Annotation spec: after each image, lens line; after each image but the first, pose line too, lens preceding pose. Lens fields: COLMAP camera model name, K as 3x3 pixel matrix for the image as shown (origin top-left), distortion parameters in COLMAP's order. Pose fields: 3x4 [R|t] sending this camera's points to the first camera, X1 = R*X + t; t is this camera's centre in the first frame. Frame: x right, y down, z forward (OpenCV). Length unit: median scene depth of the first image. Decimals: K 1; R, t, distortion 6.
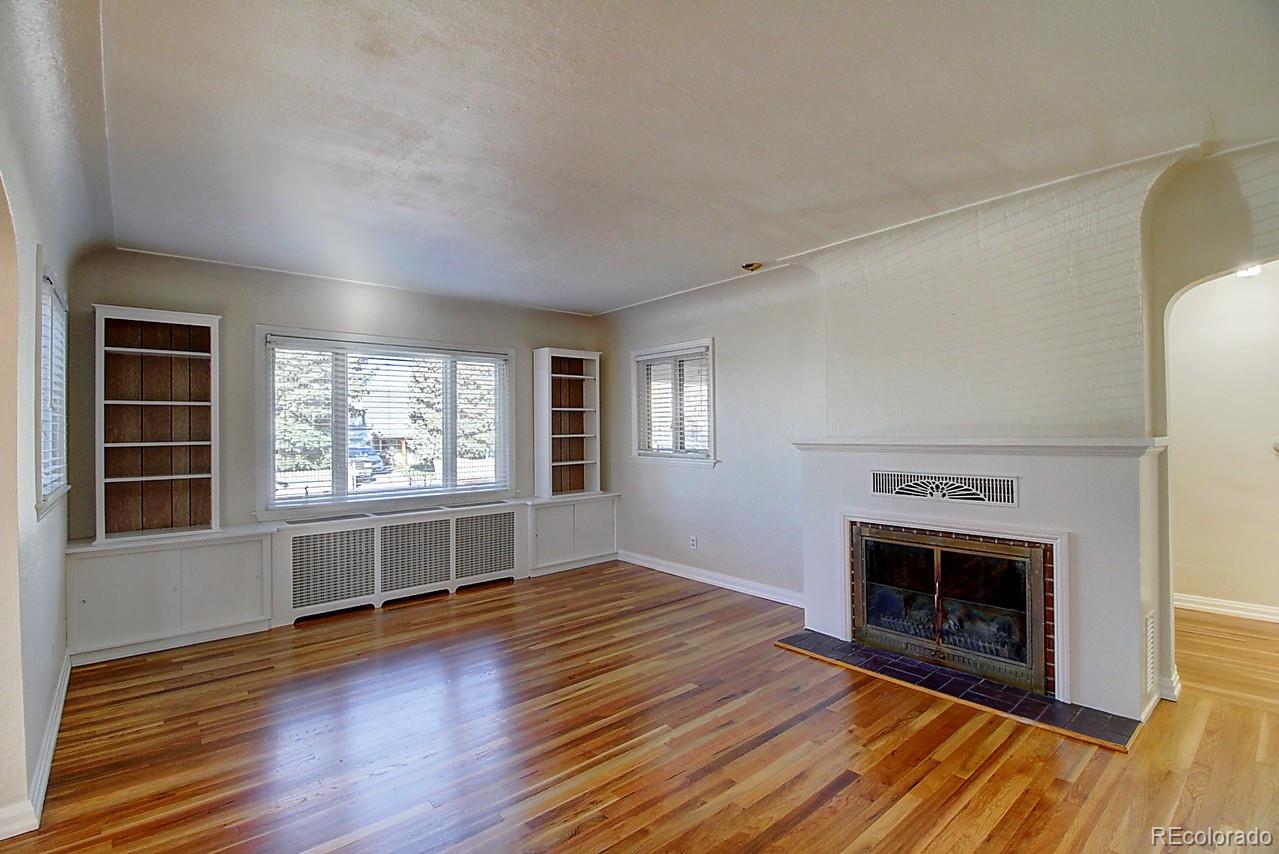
lens RADIAL K [[601.5, 0, 638.7], [0, 601.5, 422.9], [0, 0, 1]] dist [-0.001075, -0.009745]
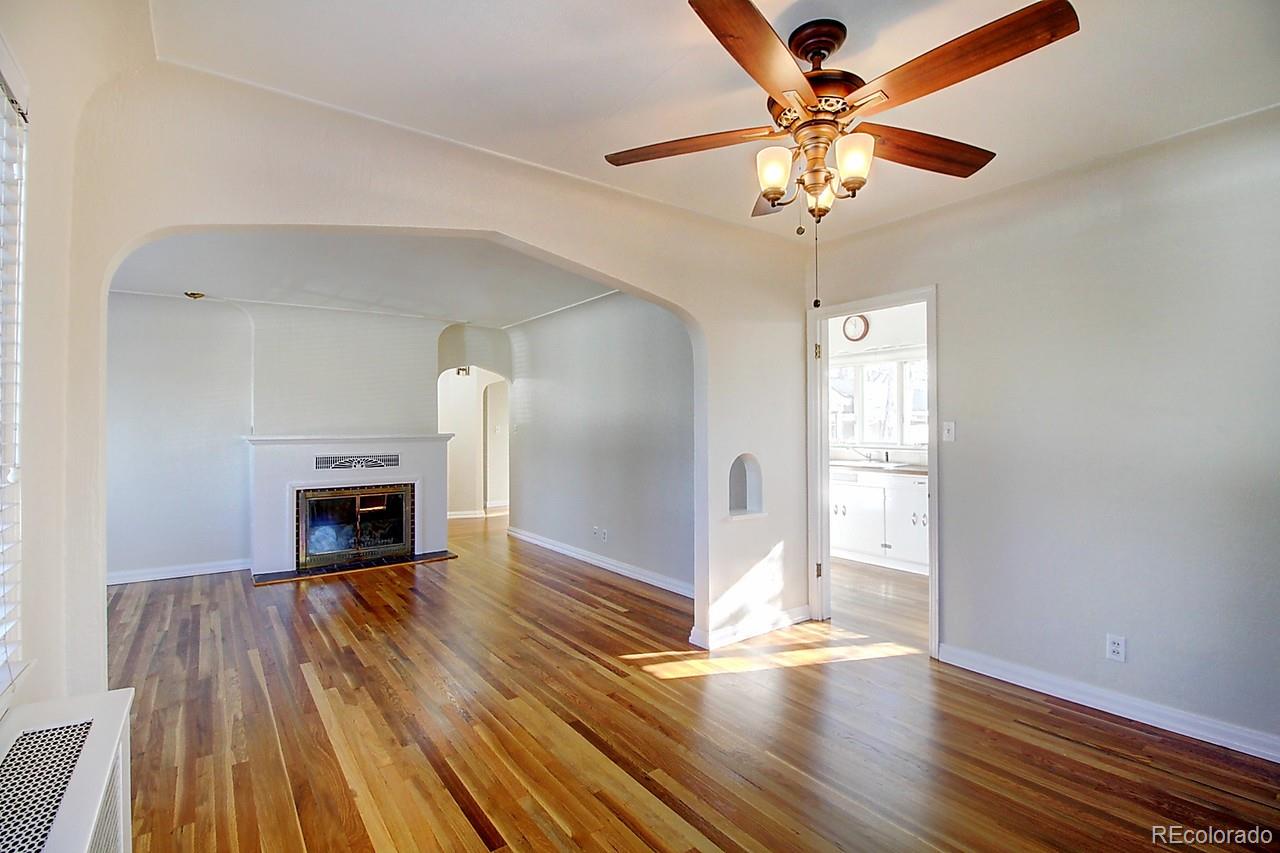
lens RADIAL K [[591.8, 0, 649.2], [0, 591.8, 422.8], [0, 0, 1]] dist [-0.002198, -0.001031]
pose [[0.077312, 0.021954, 0.996765, -0.833800], [-0.004139, 0.999756, -0.021699, 0.016478], [-0.996998, -0.002448, 0.077384, -0.006401]]
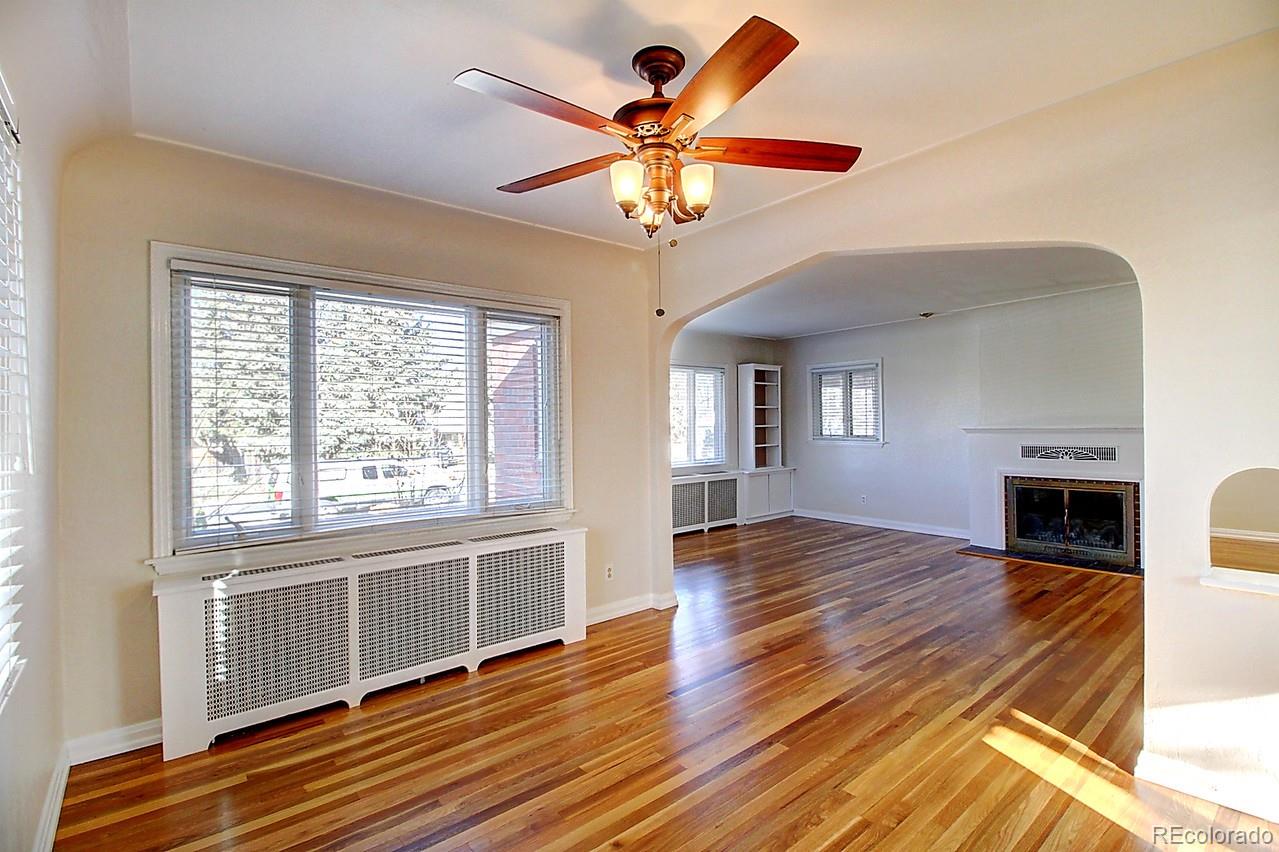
lens RADIAL K [[591.4, 0, 648.7], [0, 591.4, 422.3], [0, 0, 1]] dist [-0.002198, -0.001031]
pose [[0.999911, -0.000213, -0.013323, -0.461578], [0.000295, 0.999981, 0.006195, 0.005382], [0.013322, -0.006198, 0.999892, -0.480910]]
